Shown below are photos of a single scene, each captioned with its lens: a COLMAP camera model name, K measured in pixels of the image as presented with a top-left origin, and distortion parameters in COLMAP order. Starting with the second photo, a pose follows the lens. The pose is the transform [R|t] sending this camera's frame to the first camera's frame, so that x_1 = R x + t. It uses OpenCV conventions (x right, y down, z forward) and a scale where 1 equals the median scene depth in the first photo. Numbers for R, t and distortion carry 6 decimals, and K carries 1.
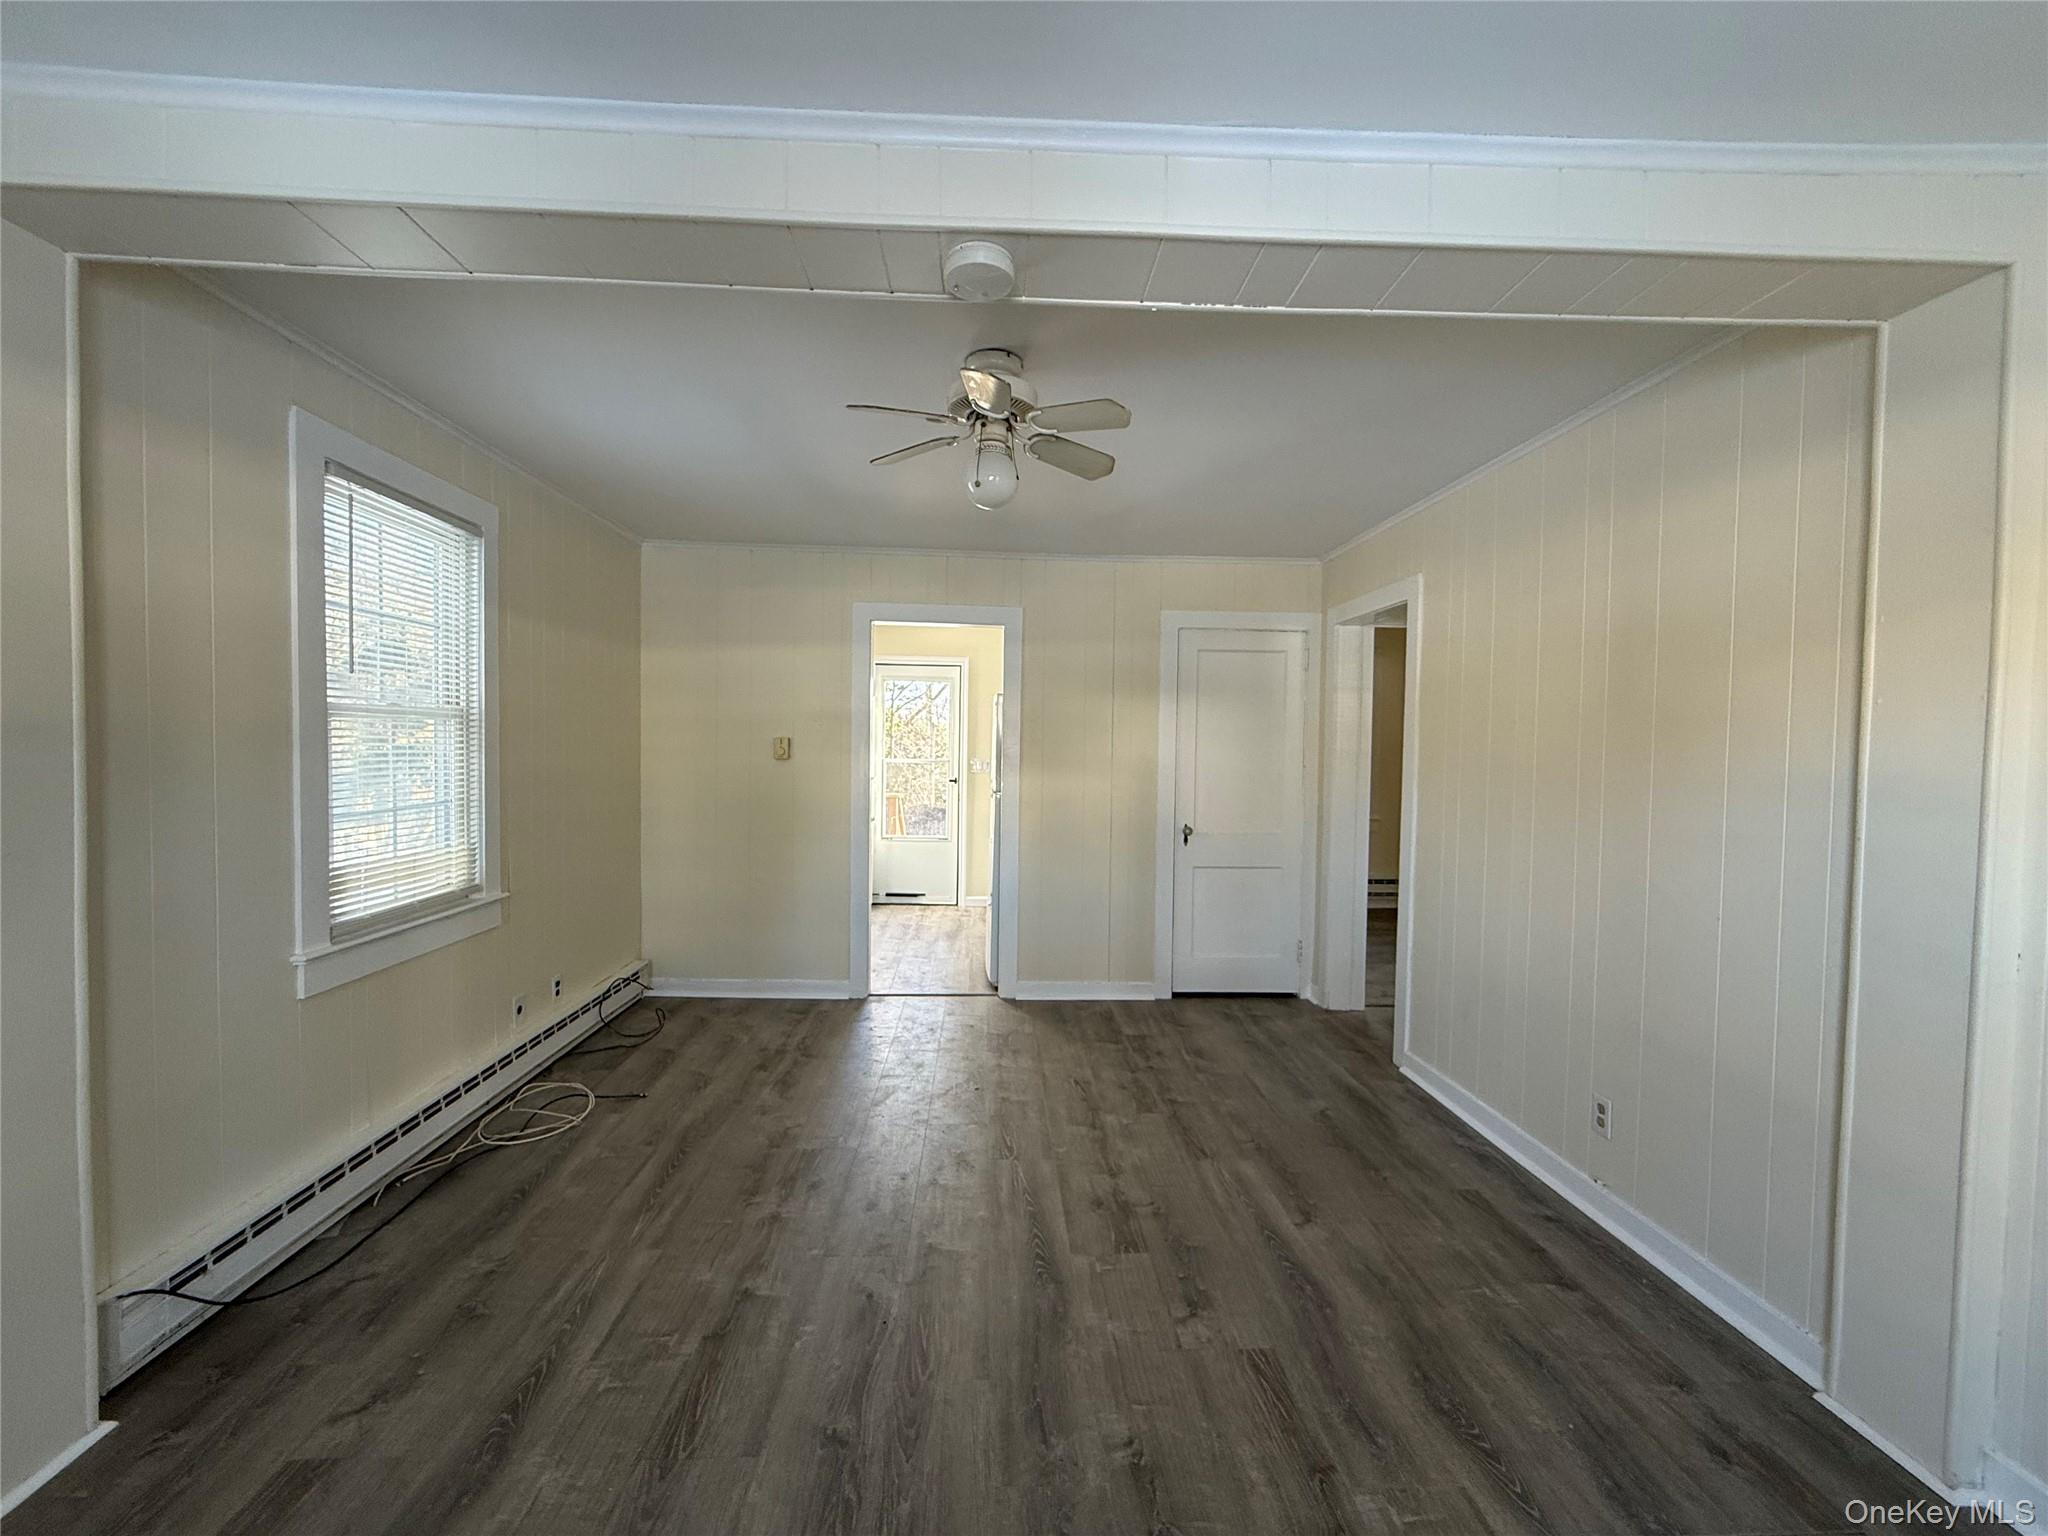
lens RADIAL K [[811.8, 0, 1020.1], [0, 811.8, 769.1], [0, 0, 1]] dist [-0.001841, -0.000083]
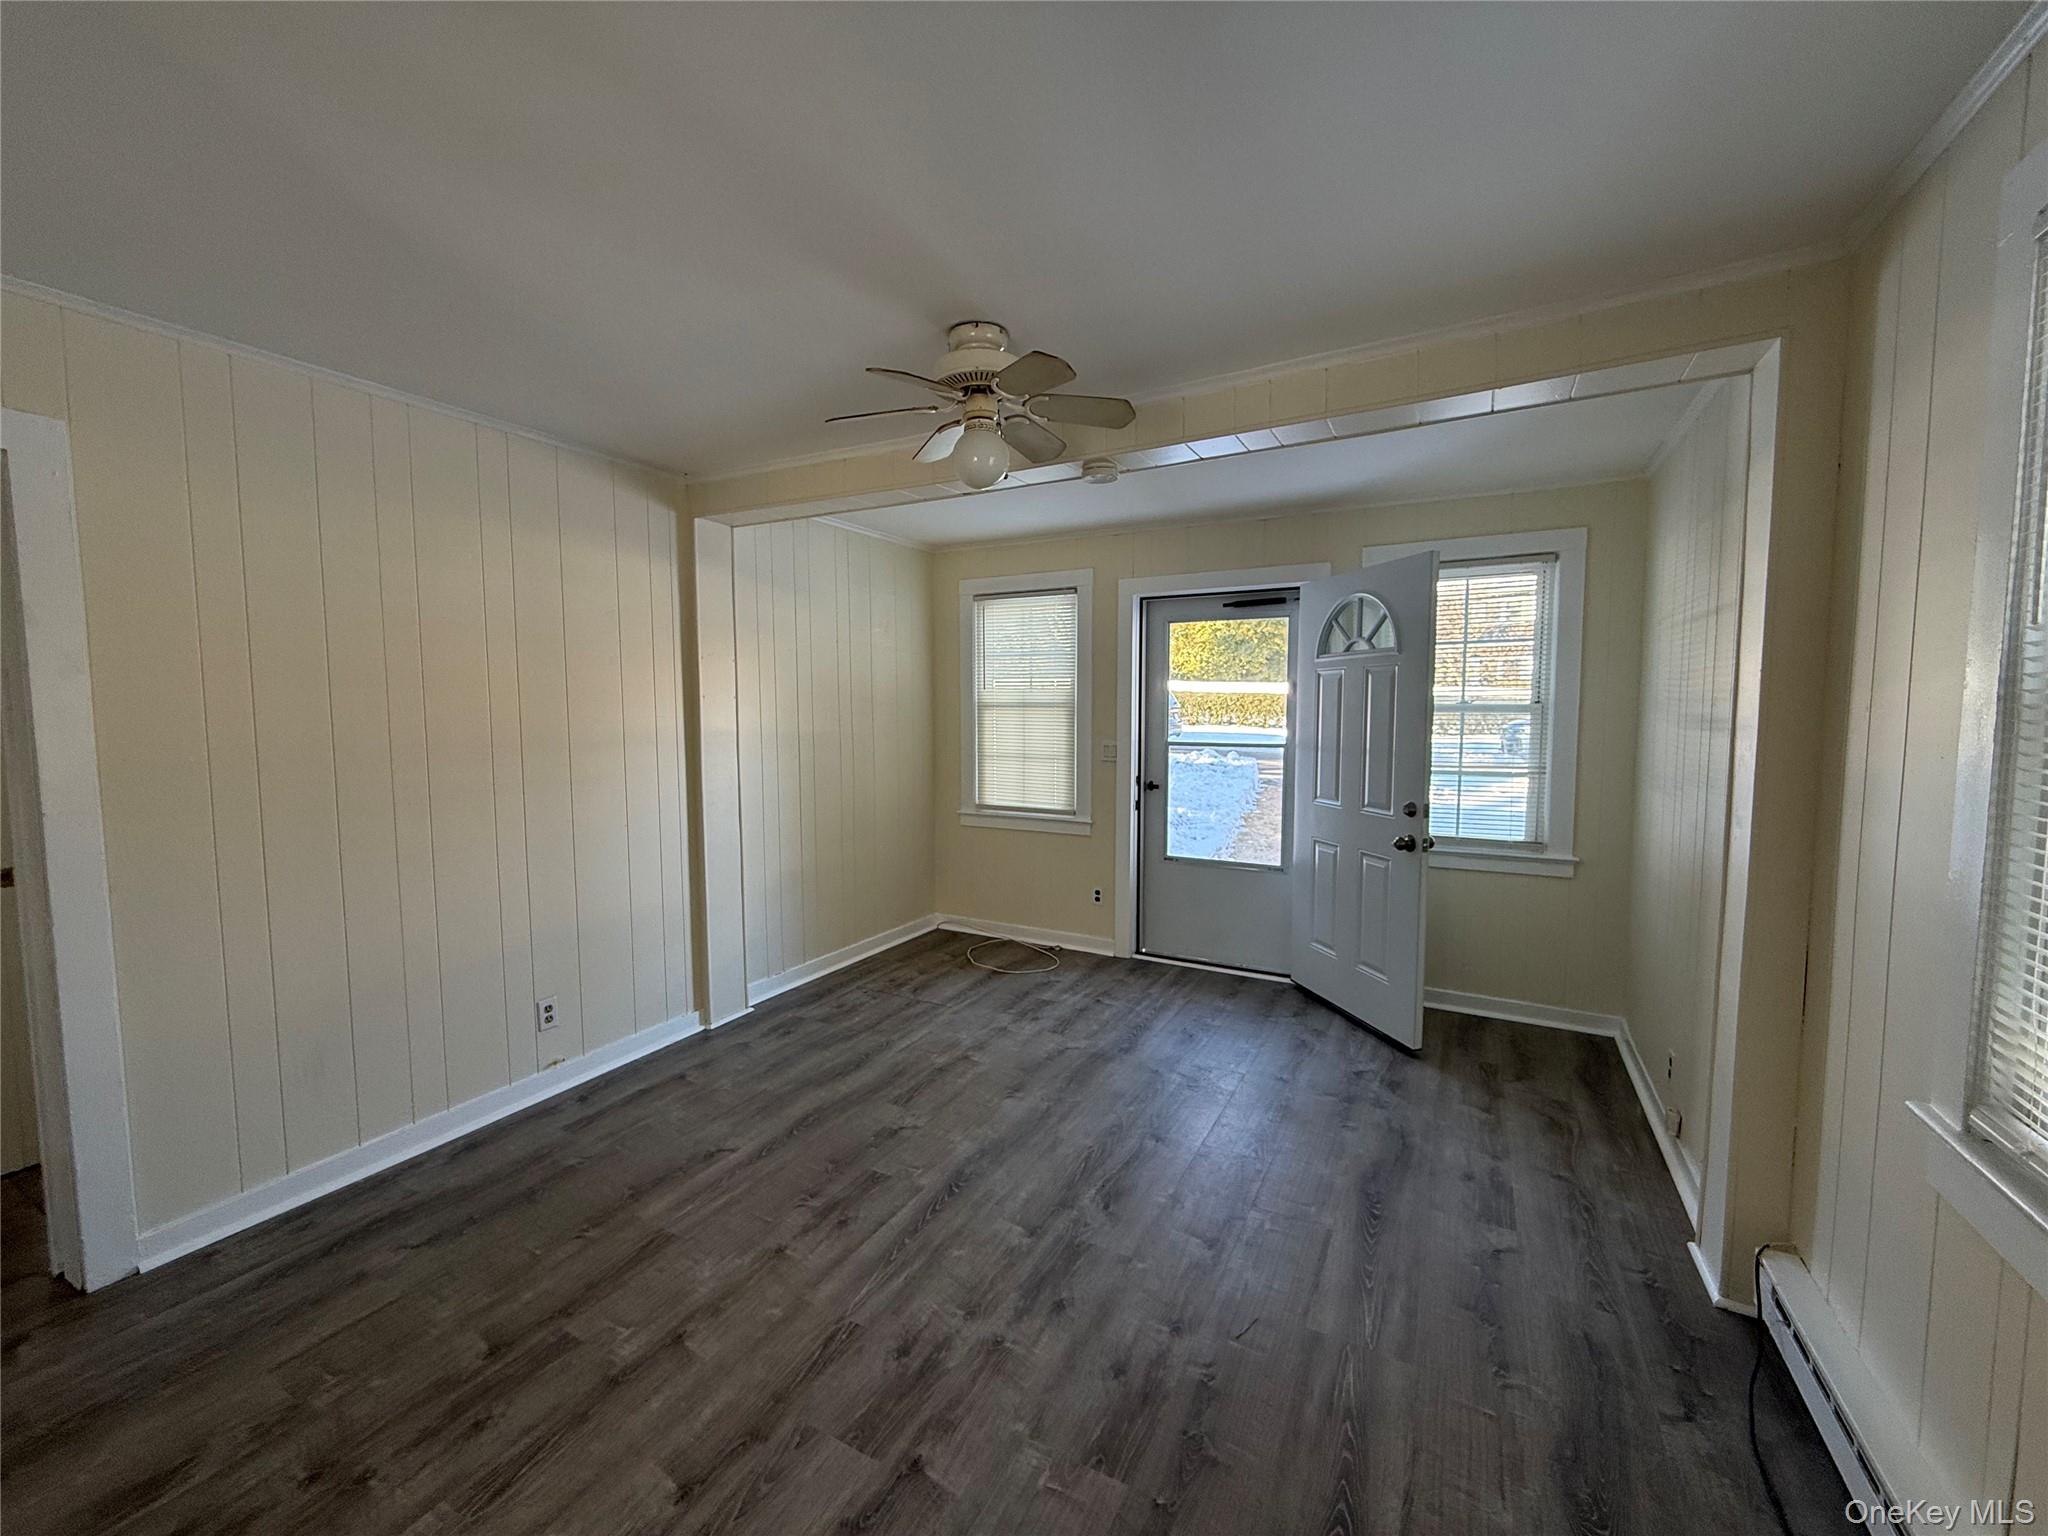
lens RADIAL K [[809.7, 0, 1016.9], [0, 809.7, 767.8], [0, 0, 1]] dist [-0.000331, -0.000341]
pose [[-0.852689, -0.051422, 0.519882, -0.589763], [0.004330, 0.994414, 0.105461, -0.090588], [-0.522401, 0.092177, -0.847703, 1.817335]]
